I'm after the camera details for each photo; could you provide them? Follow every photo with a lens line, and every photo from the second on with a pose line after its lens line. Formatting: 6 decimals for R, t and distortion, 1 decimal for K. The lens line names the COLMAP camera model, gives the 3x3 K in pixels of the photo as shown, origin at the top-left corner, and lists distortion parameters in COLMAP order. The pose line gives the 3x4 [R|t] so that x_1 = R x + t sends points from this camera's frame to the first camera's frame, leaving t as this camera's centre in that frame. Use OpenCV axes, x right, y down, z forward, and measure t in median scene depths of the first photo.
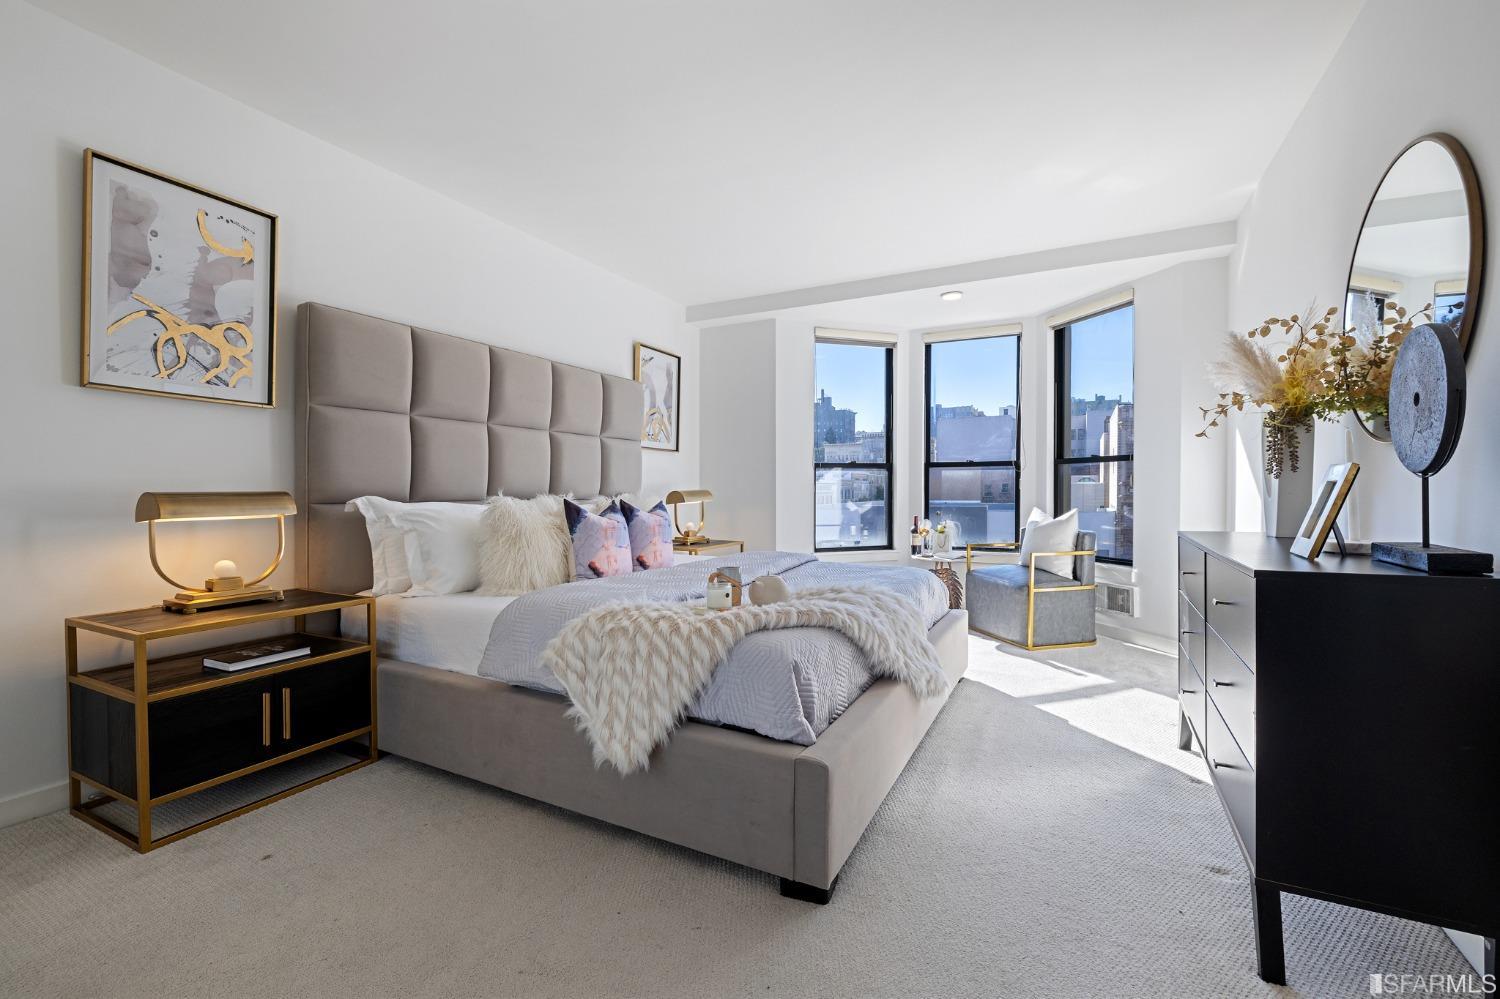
lens RADIAL K [[641.3, 0, 762.2], [0, 641.3, 501.8], [0, 0, 1]] dist [-0.002635, 0.001048]
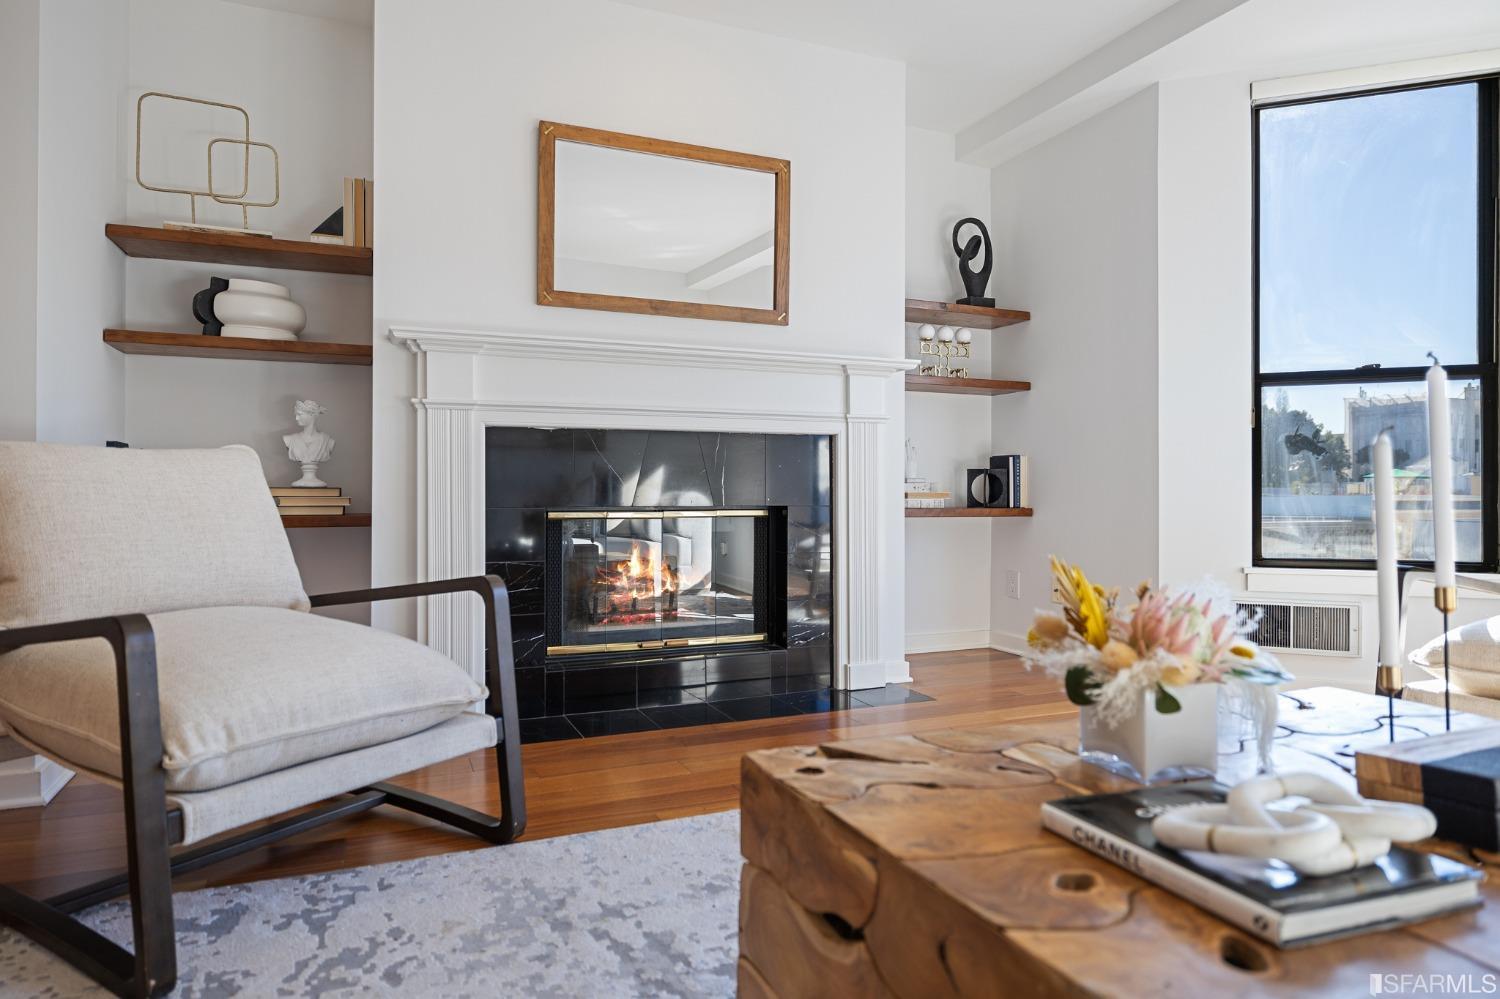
lens RADIAL K [[907.5, 0, 732.2], [0, 907.5, 490.0], [0, 0, 1]] dist [0.006047, -0.006708]
pose [[0.765873, 0.001667, -0.642989, 0.269627], [-0.017165, 0.999693, -0.017854, 0.053809], [0.642762, 0.024711, 0.765667, 0.331425]]
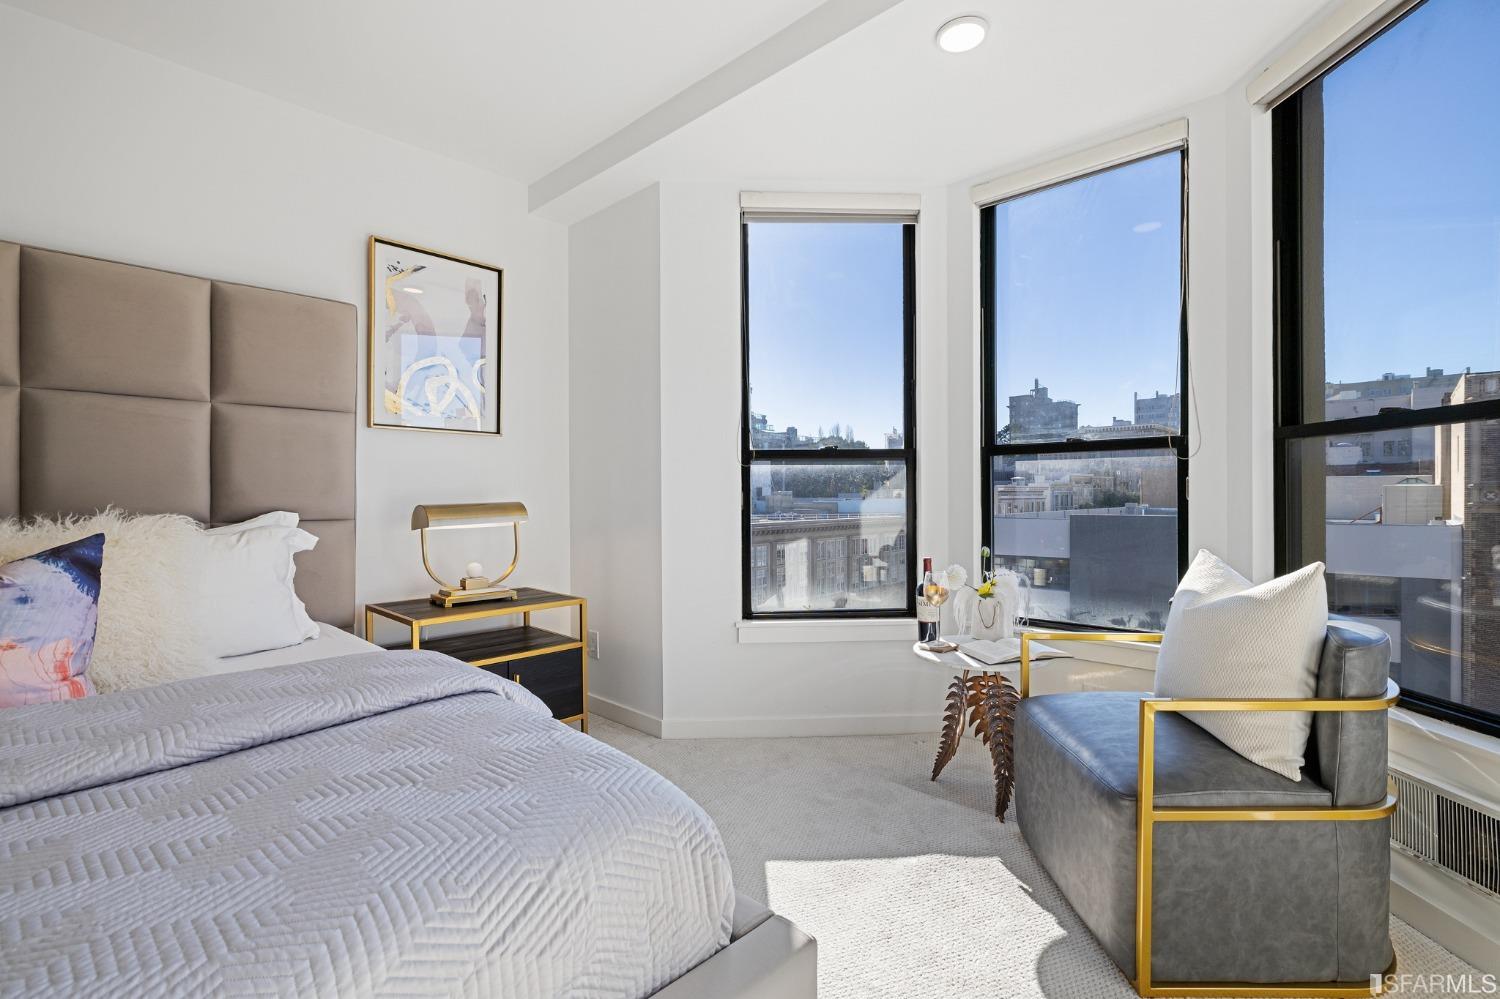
lens RADIAL K [[690.5, 0, 751.6], [0, 690.5, 499.3], [0, 0, 1]] dist [-0.010850, 0.001587]
pose [[0.955146, -0.001129, -0.296133, 0.321540], [-0.002953, 0.999907, -0.013338, -0.015801], [0.296120, 0.013614, 0.955054, 0.585808]]
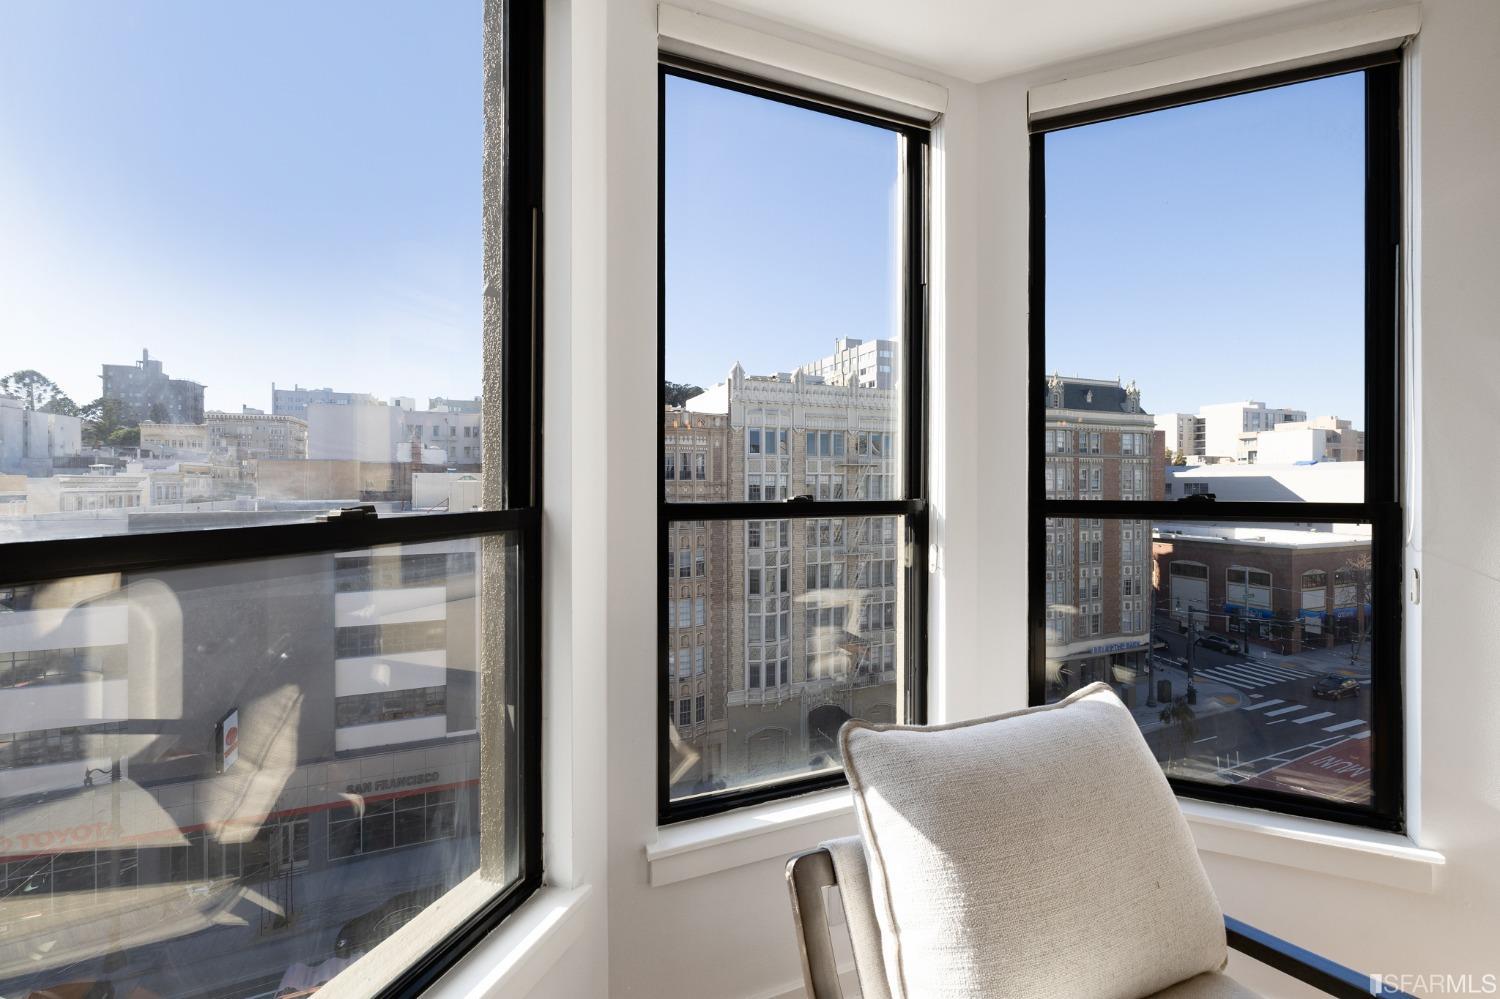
lens RADIAL K [[641.3, 0, 762.5], [0, 641.3, 488.4], [0, 0, 1]] dist [-0.002635, 0.001048]
pose [[0.642993, -0.004101, 0.765861, 0.111496], [0.016902, 0.999818, -0.008836, -0.086042], [-0.765685, 0.018627, 0.642945, 1.068033]]
